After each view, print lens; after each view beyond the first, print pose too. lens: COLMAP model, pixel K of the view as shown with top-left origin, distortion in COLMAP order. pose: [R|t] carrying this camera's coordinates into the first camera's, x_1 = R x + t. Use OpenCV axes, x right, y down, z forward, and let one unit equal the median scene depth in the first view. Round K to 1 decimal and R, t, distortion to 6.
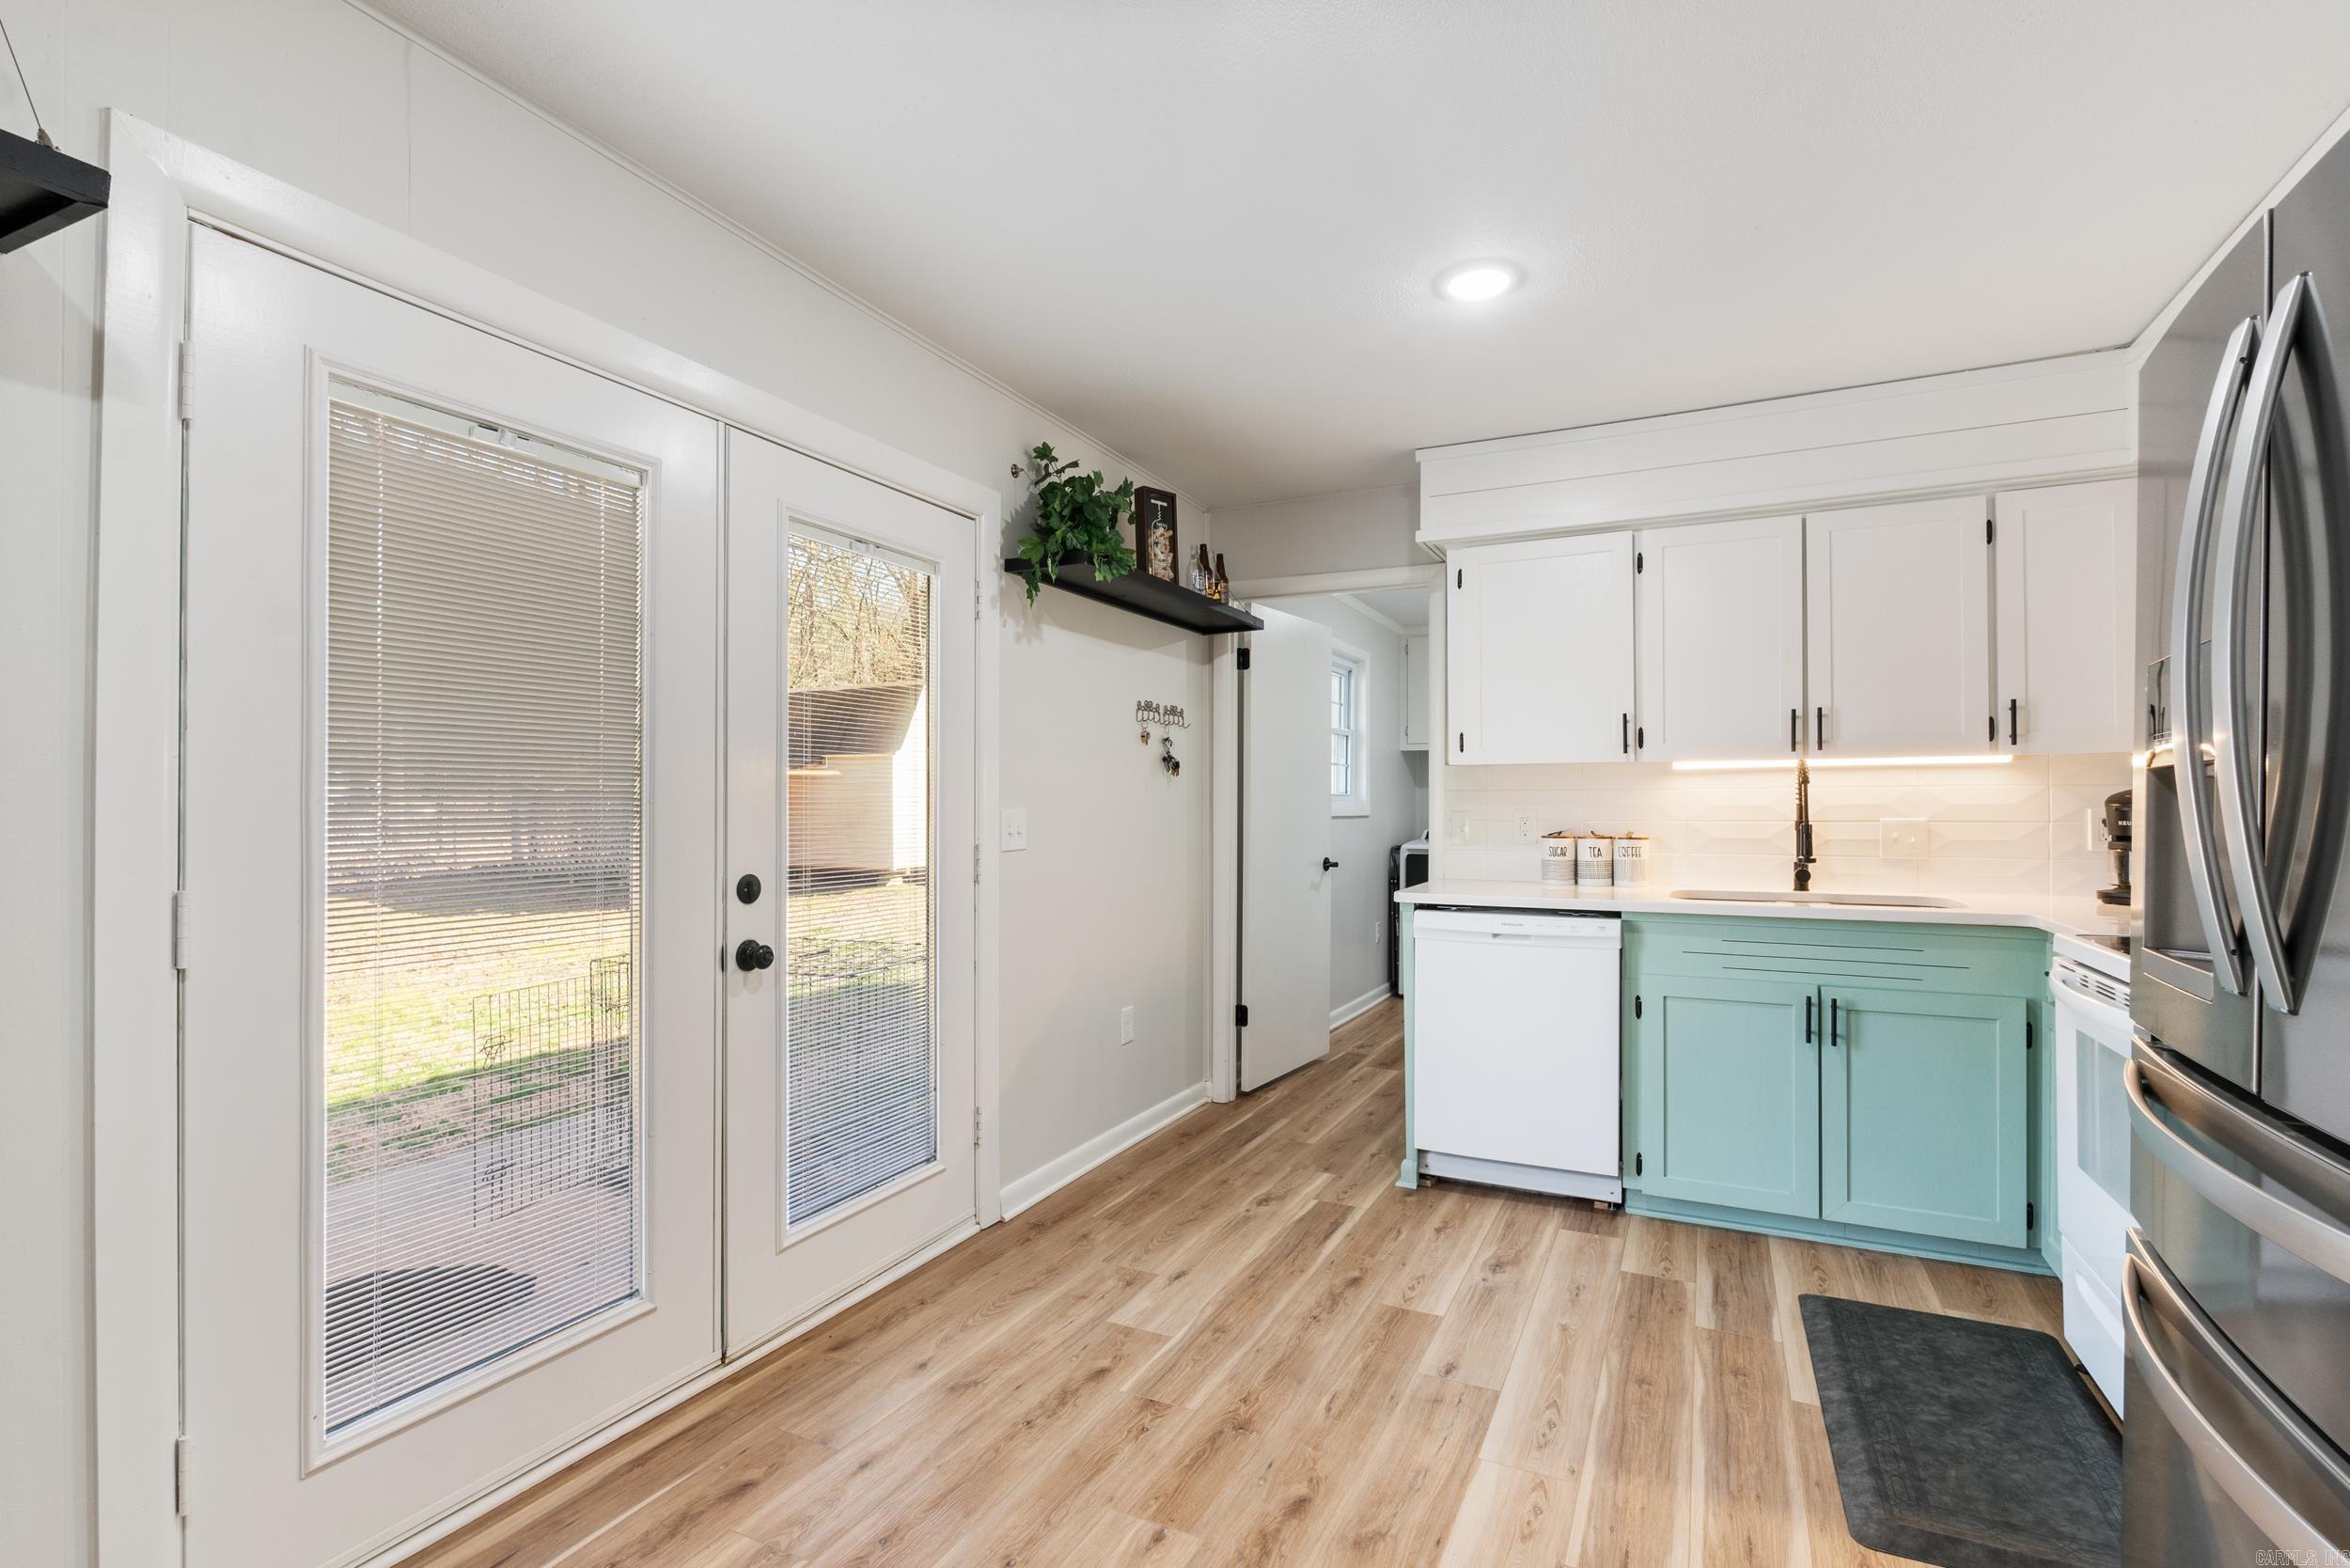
lens RADIAL K [[1074.2, 0, 1176.5], [0, 1074.2, 794.9], [0, 0, 1]] dist [-0.009481, -0.000643]
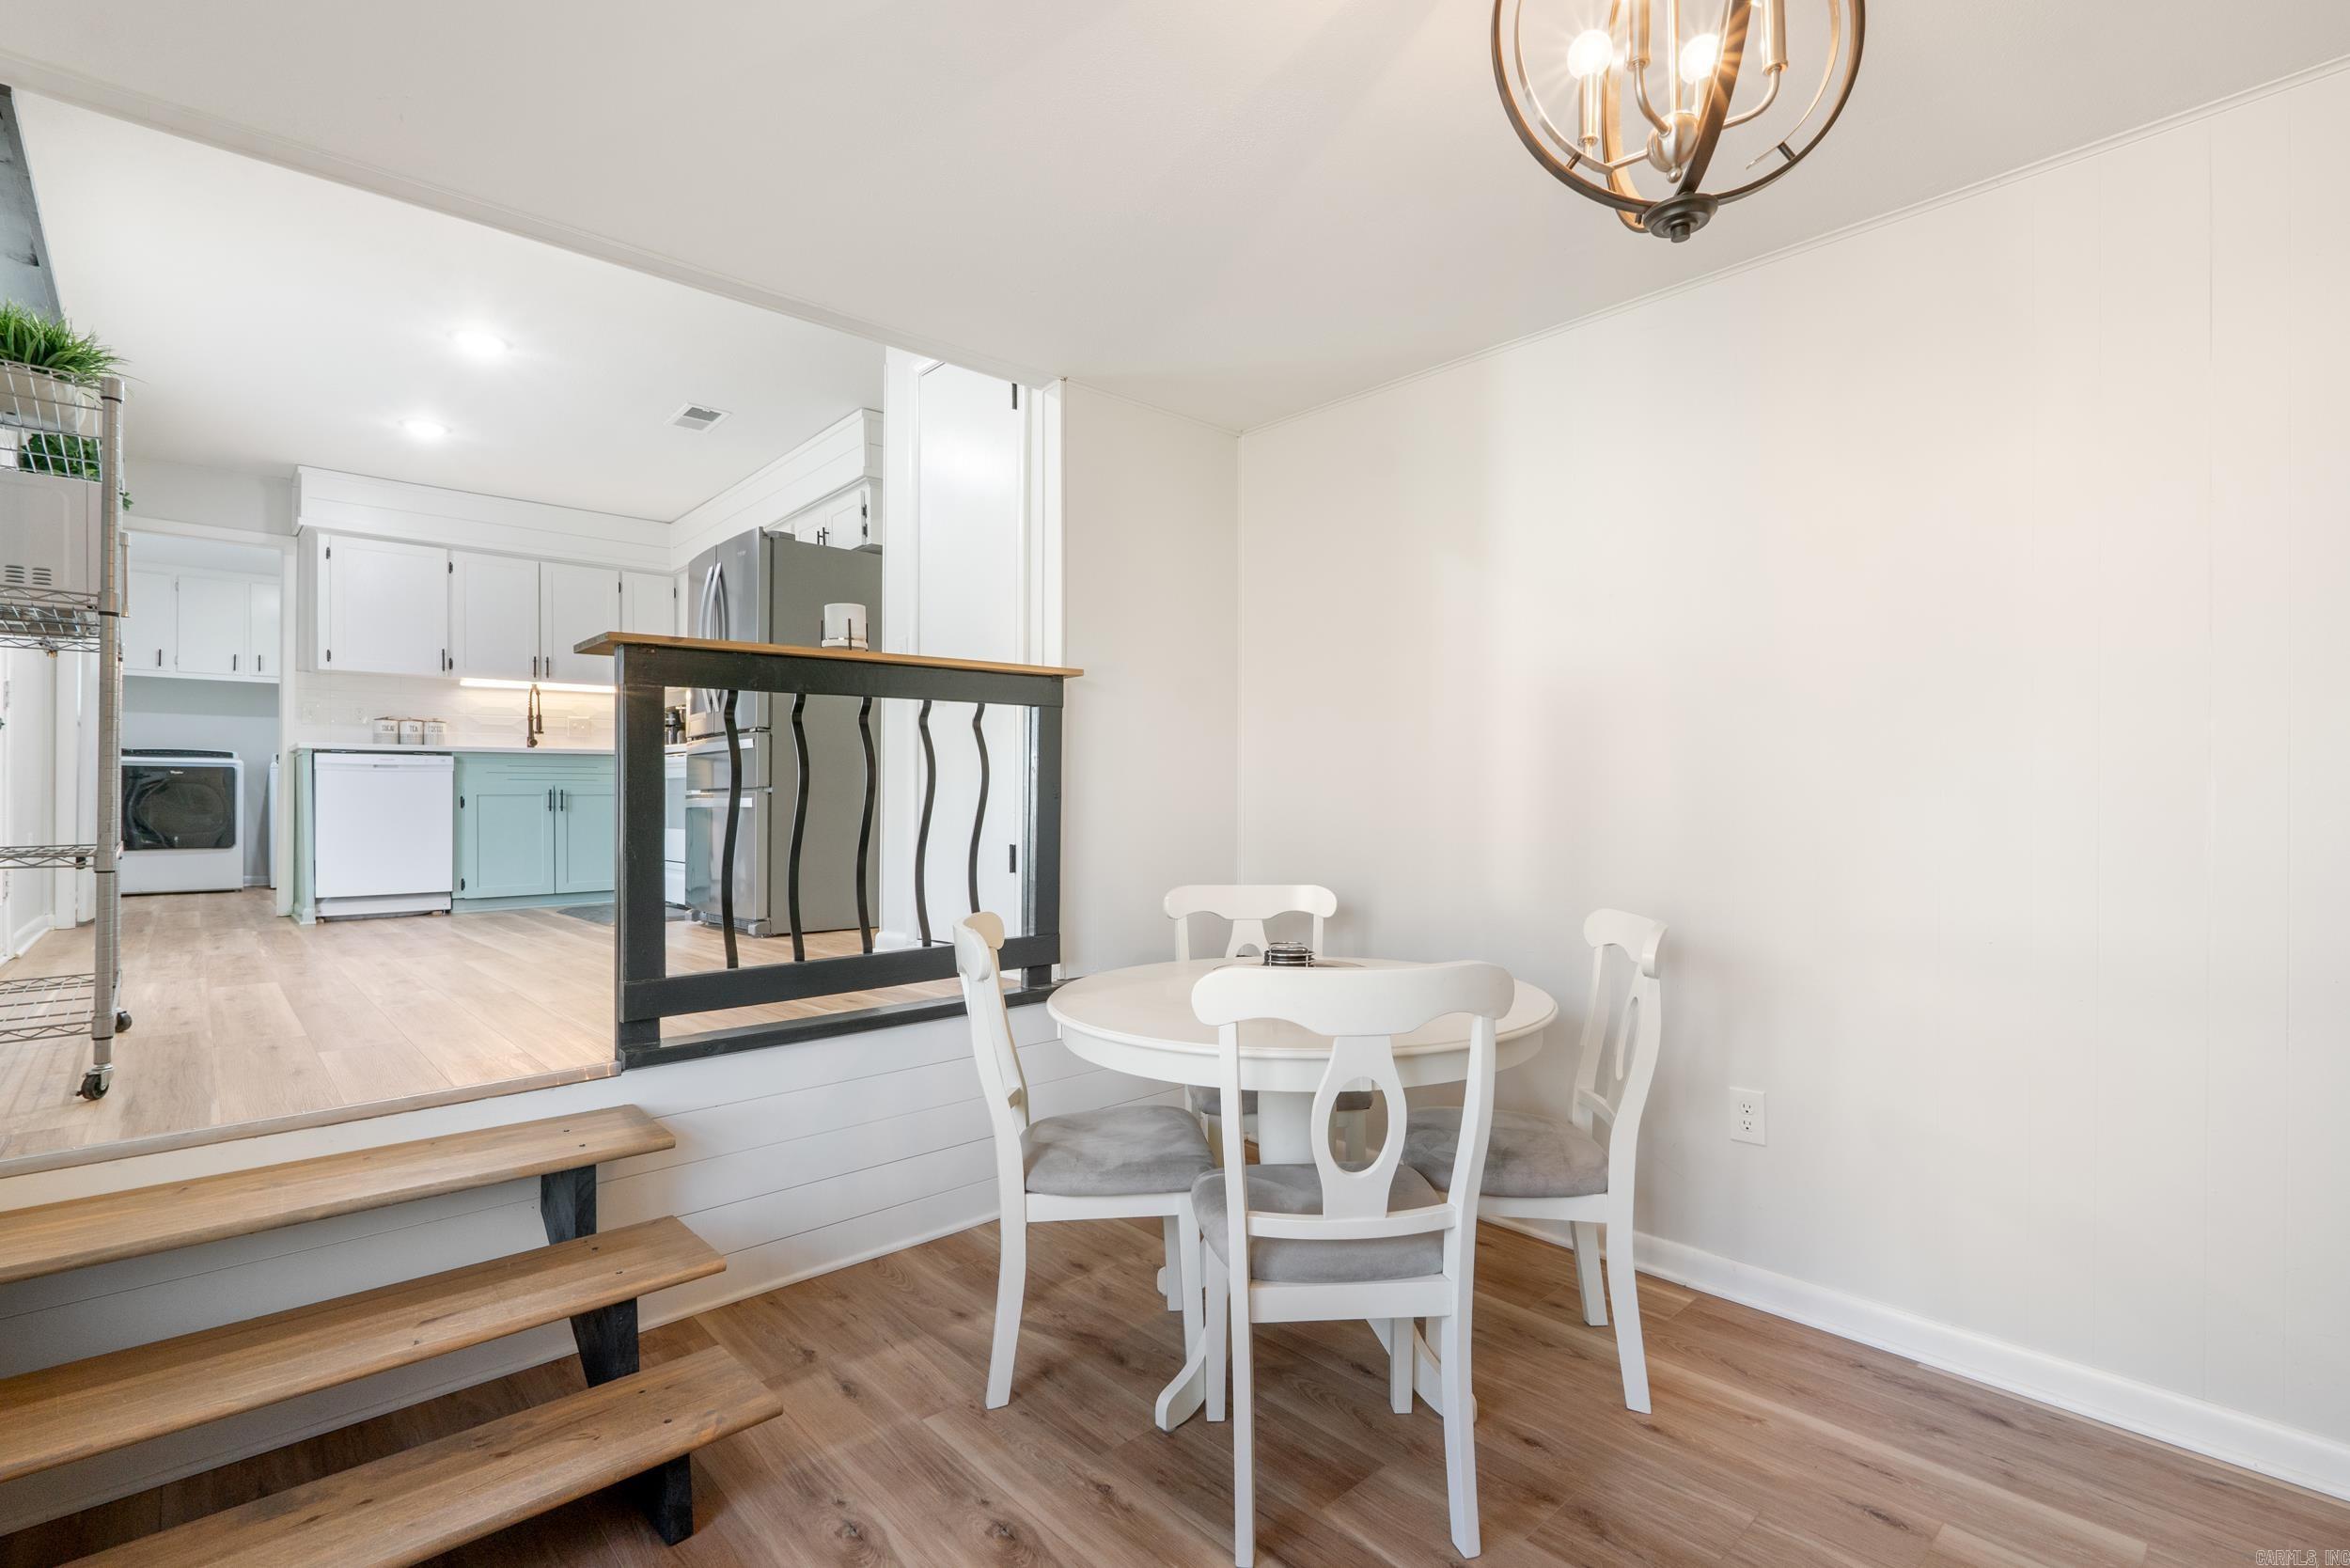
lens RADIAL K [[1074.2, 0, 1176.5], [0, 1074.2, 794.9], [0, 0, 1]] dist [-0.009481, -0.000643]
pose [[0.356338, 0.004755, 0.934345, -0.881723], [0.001372, 0.999983, -0.005613, 0.194477], [-0.934356, 0.003282, 0.356326, -0.855440]]
